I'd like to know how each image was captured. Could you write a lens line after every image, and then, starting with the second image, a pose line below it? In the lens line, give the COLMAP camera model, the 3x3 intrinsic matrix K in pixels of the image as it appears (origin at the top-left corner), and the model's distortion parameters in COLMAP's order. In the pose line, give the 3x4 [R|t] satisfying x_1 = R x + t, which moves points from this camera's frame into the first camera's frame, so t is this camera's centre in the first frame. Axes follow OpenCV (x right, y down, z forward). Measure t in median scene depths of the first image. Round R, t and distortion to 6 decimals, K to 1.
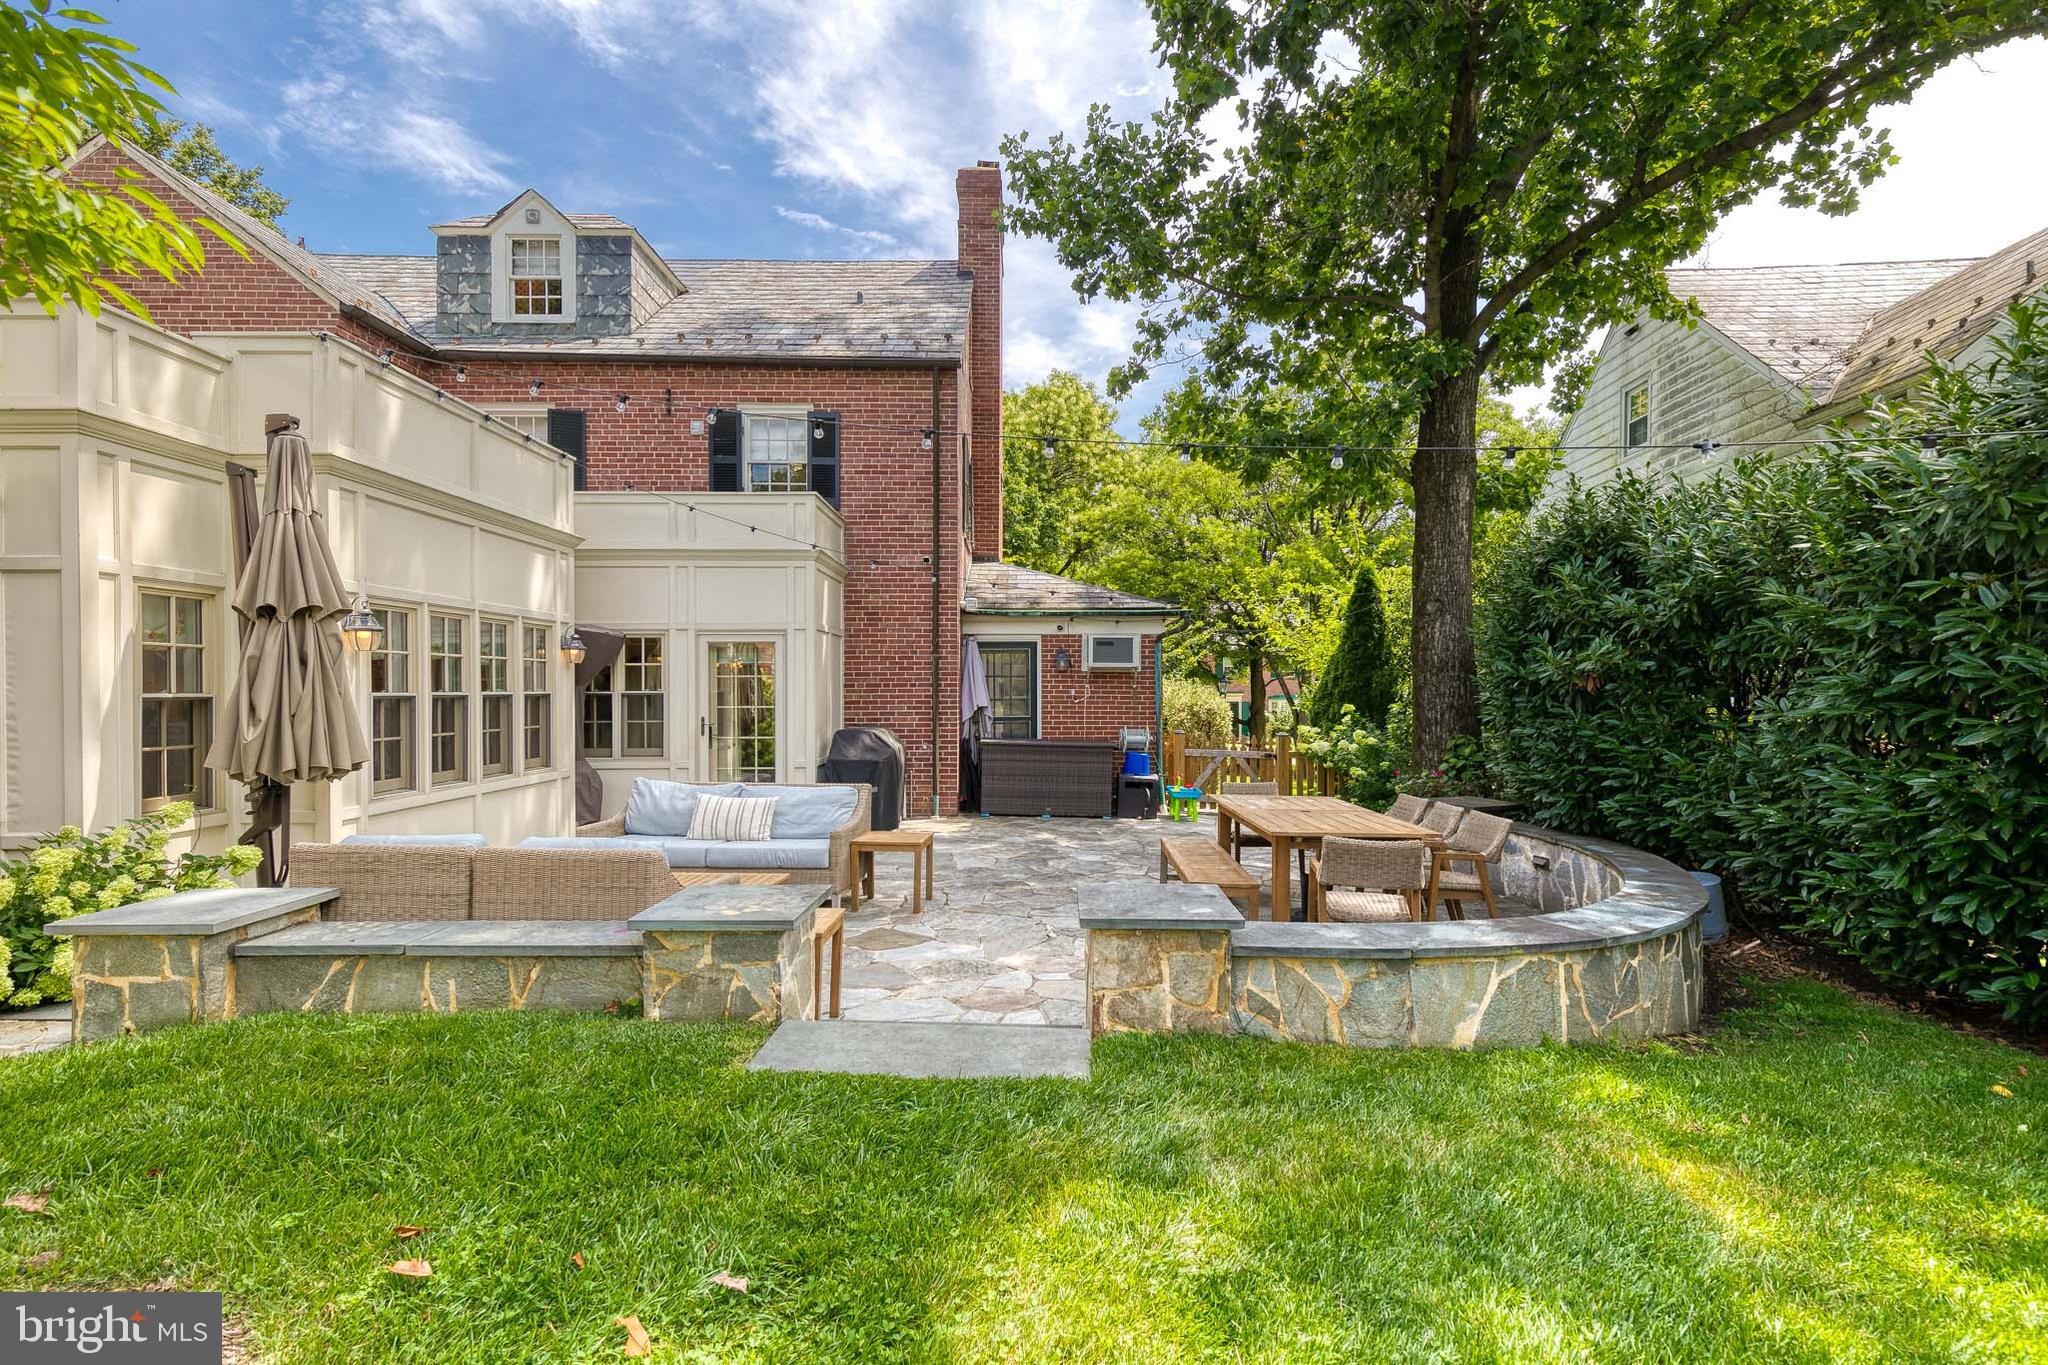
lens RADIAL K [[918.1, 0, 1050.1], [0, 918.1, 686.7], [0, 0, 1]] dist [0.018788, 0.000048]
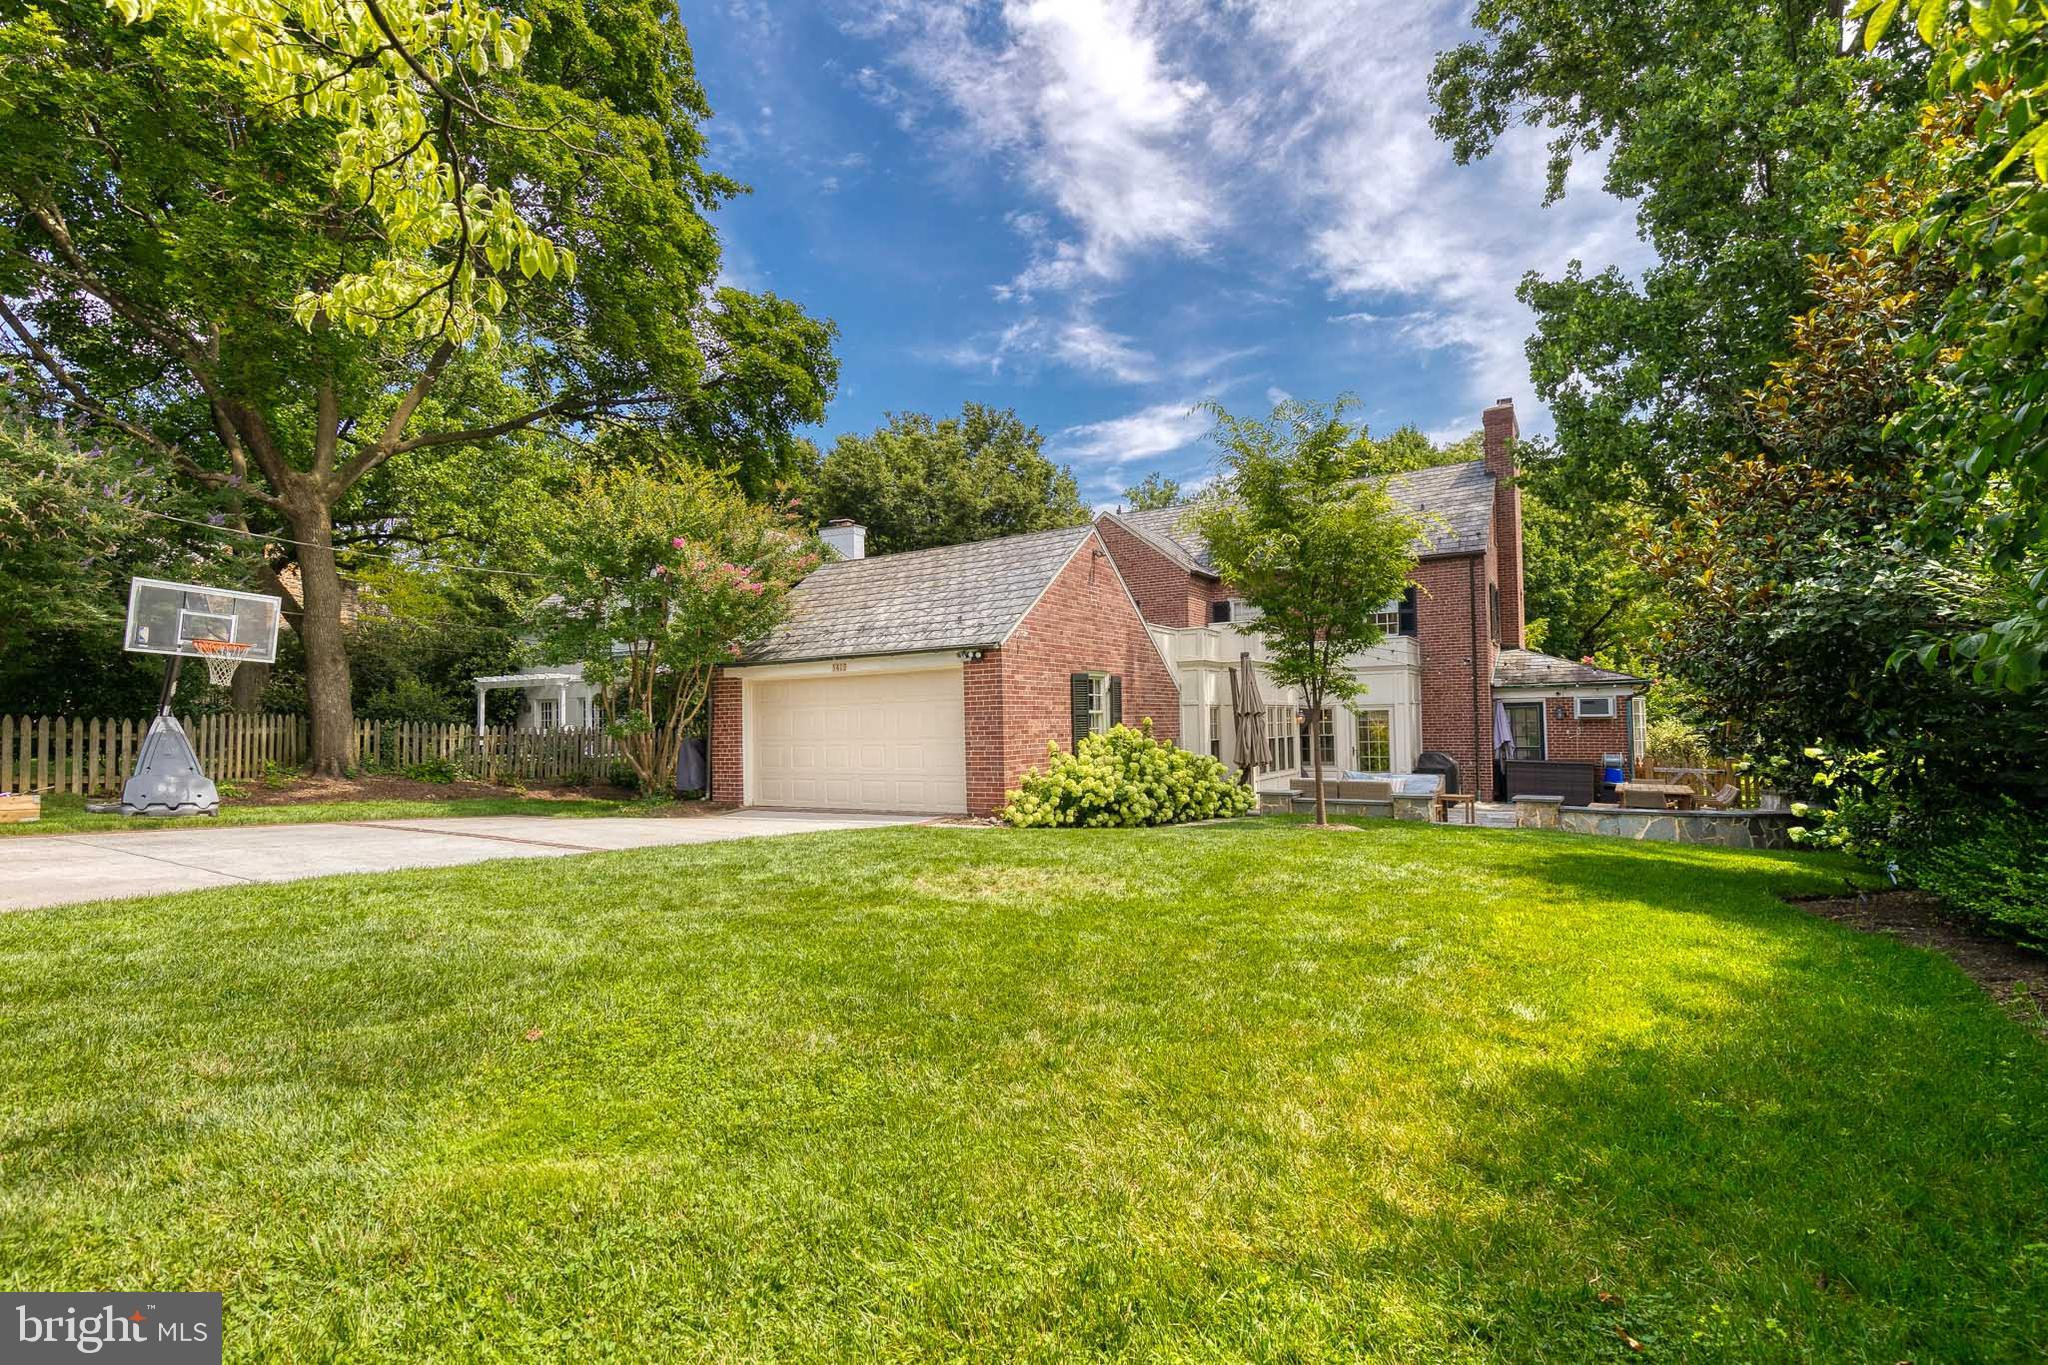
lens RADIAL K [[918.1, 0, 1050.1], [0, 918.1, 686.7], [0, 0, 1]] dist [0.018788, 0.000048]
pose [[0.841482, -0.037096, -0.539010, 0.142165], [0.019163, 0.999062, -0.038841, -0.029266], [0.539945, 0.022355, 0.841404, -0.931087]]
